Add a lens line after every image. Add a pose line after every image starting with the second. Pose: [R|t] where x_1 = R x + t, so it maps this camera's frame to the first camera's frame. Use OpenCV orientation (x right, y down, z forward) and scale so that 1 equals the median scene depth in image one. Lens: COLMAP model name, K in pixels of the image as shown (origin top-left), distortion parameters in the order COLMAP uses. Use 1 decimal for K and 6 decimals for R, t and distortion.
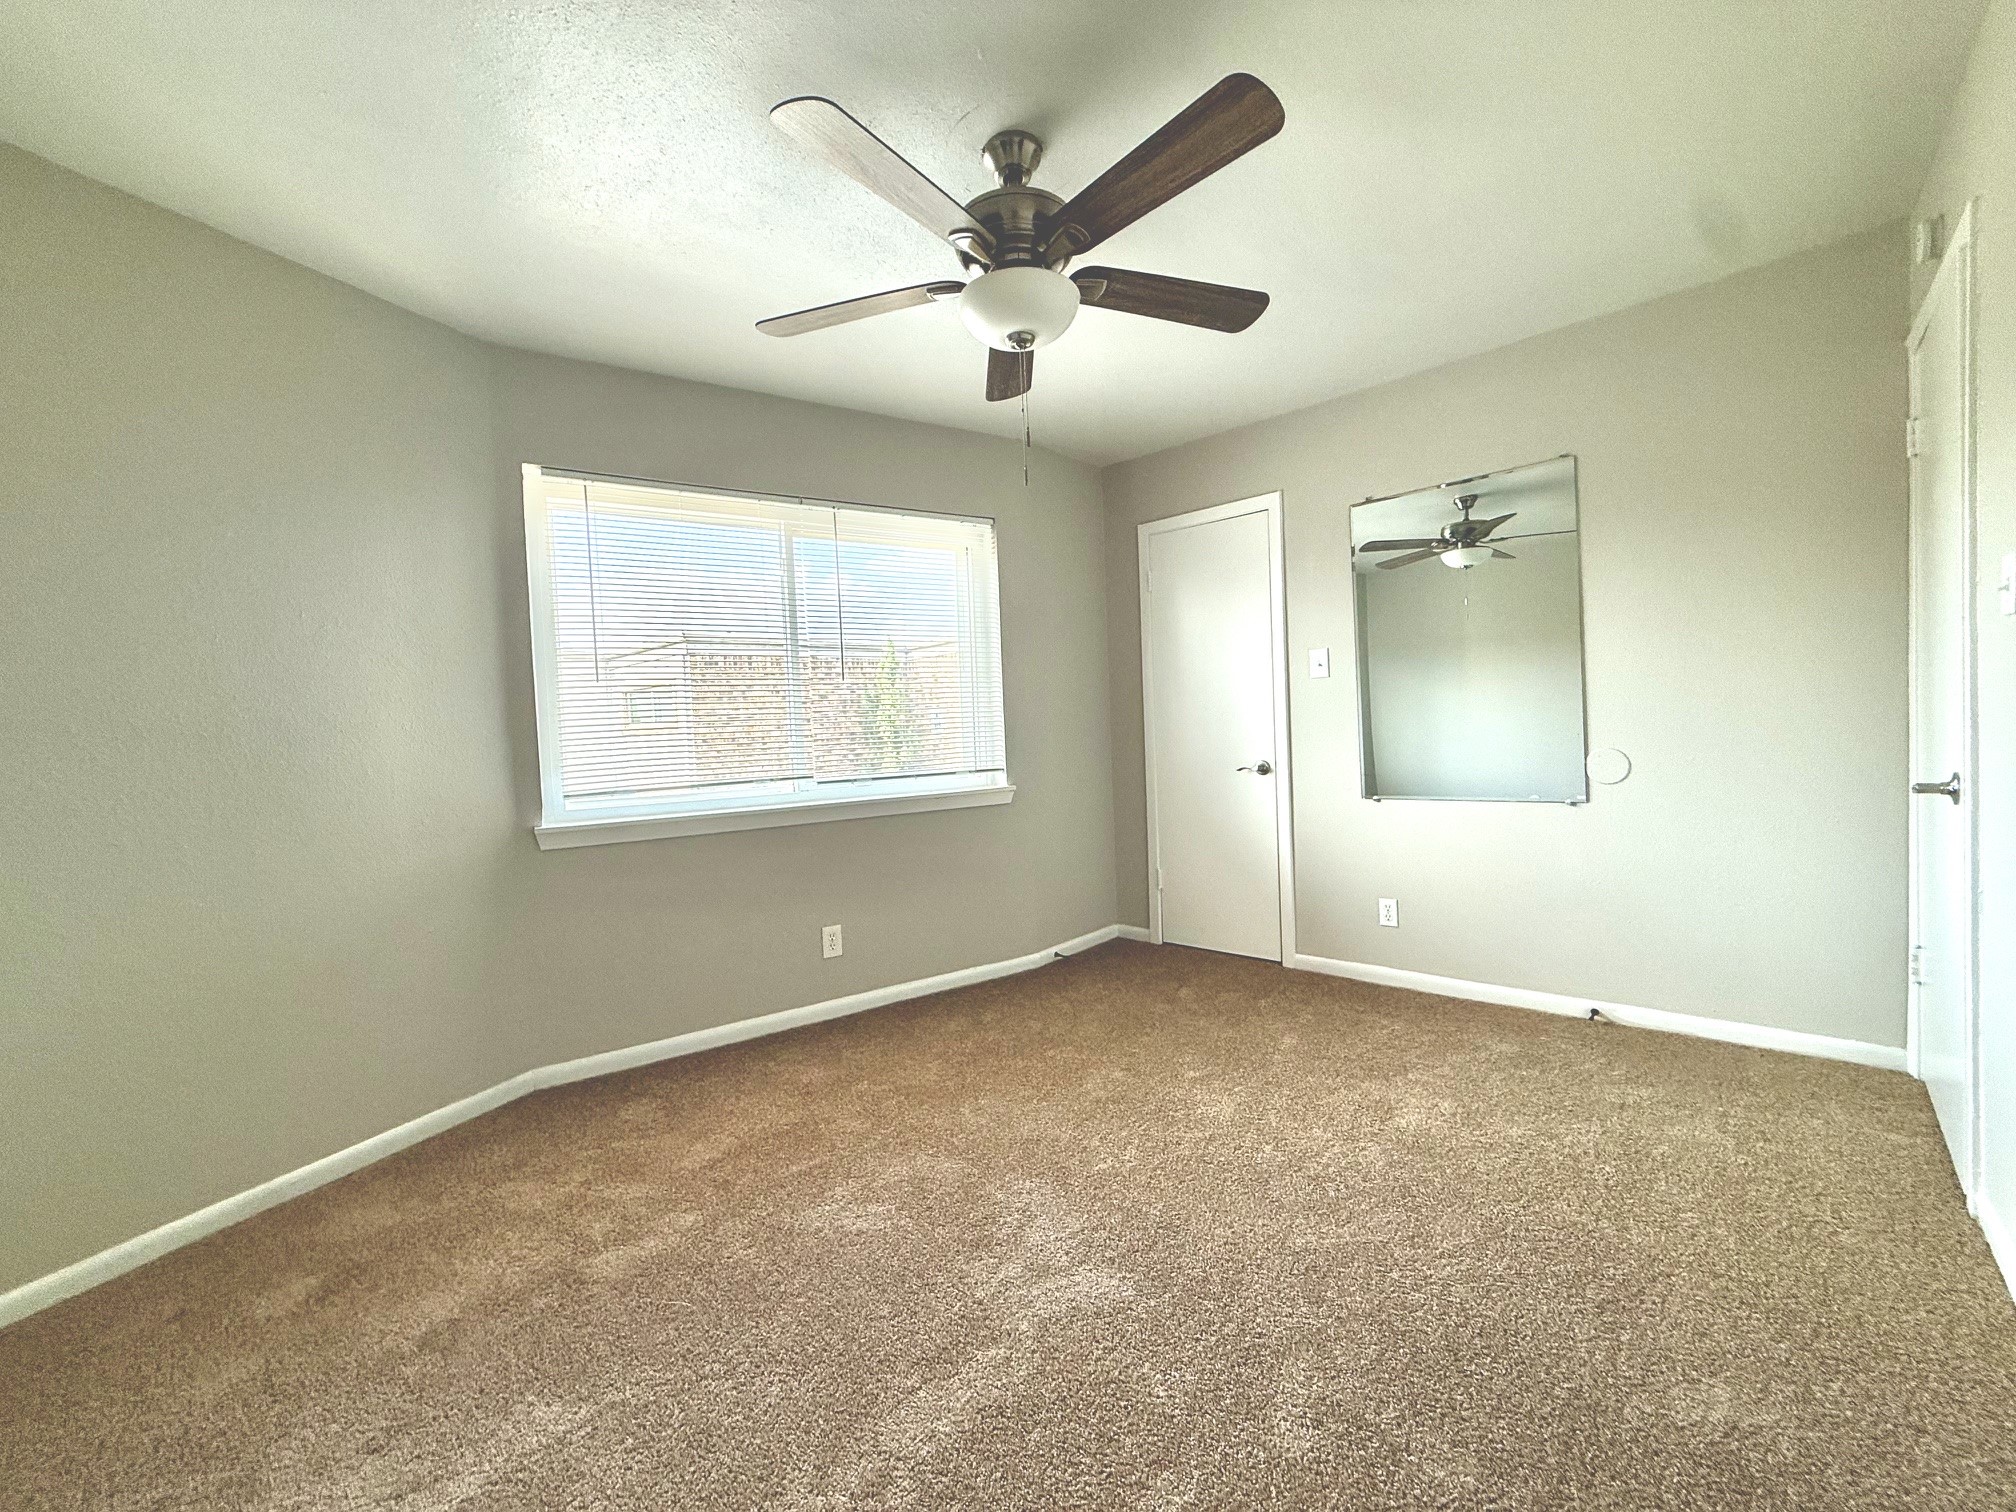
lens RADIAL K [[794.3, 0, 1008.0], [0, 794.3, 756.0], [0, 0, 1]] dist [-0.000050, 0.000003]
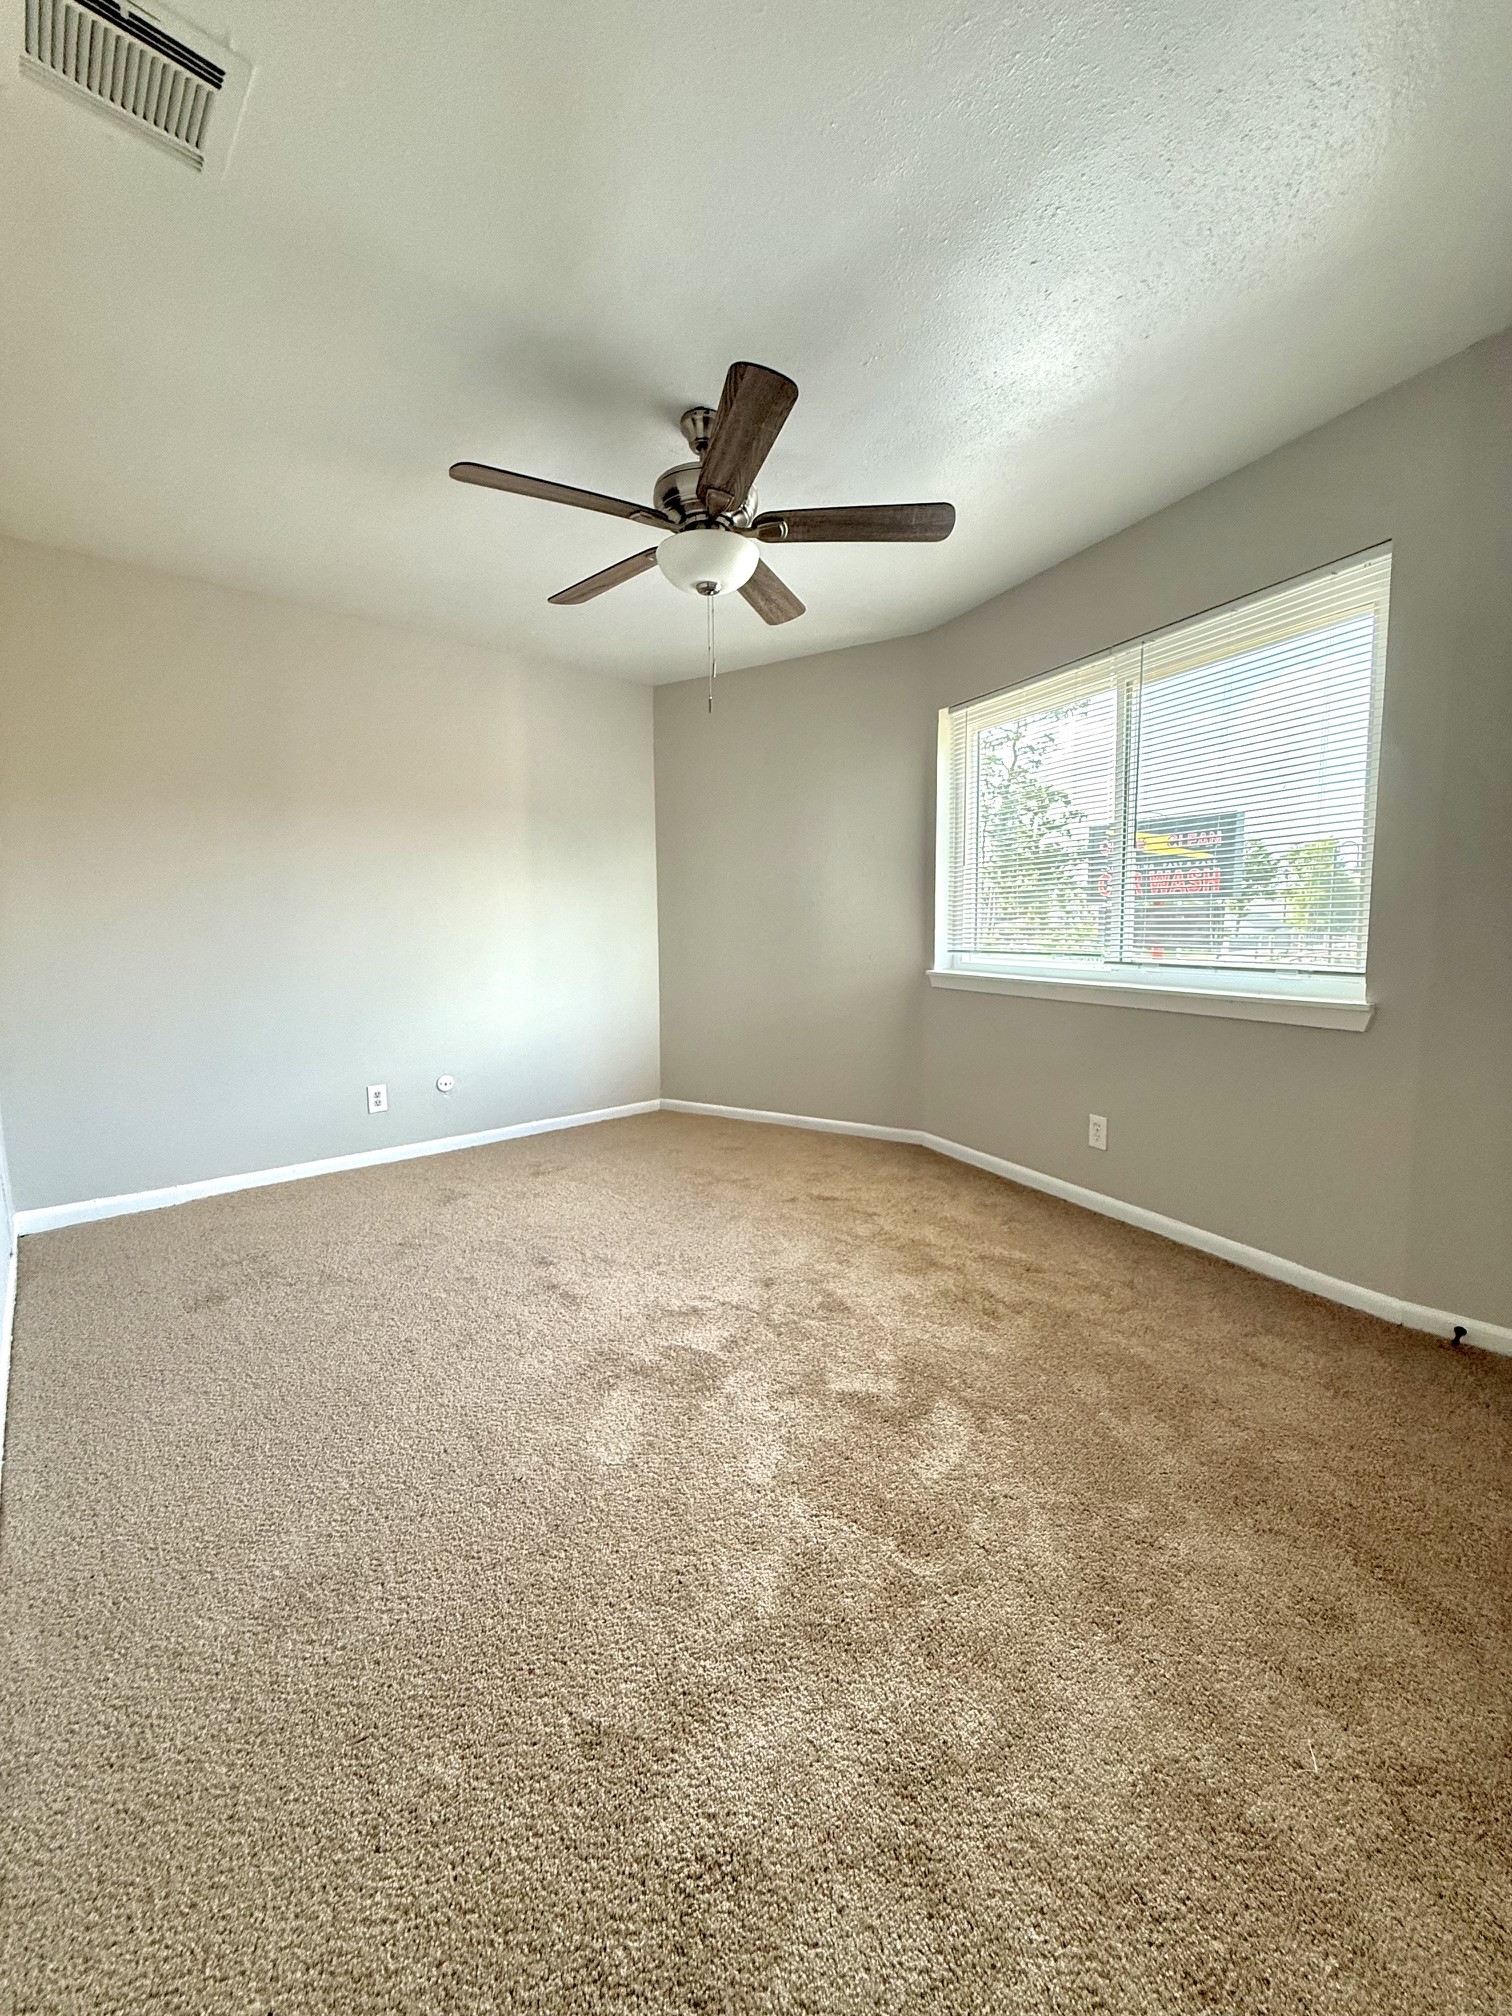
lens RADIAL K [[794.3, 0, 756.0], [0, 794.3, 1008.0], [0, 0, 1]] dist [-0.000050, 0.000003]
pose [[-0.089106, 0.149393, -0.984755, 0.832037], [-0.022999, 0.988115, 0.151984, -0.052704], [0.995757, 0.036191, -0.084611, 0.773203]]
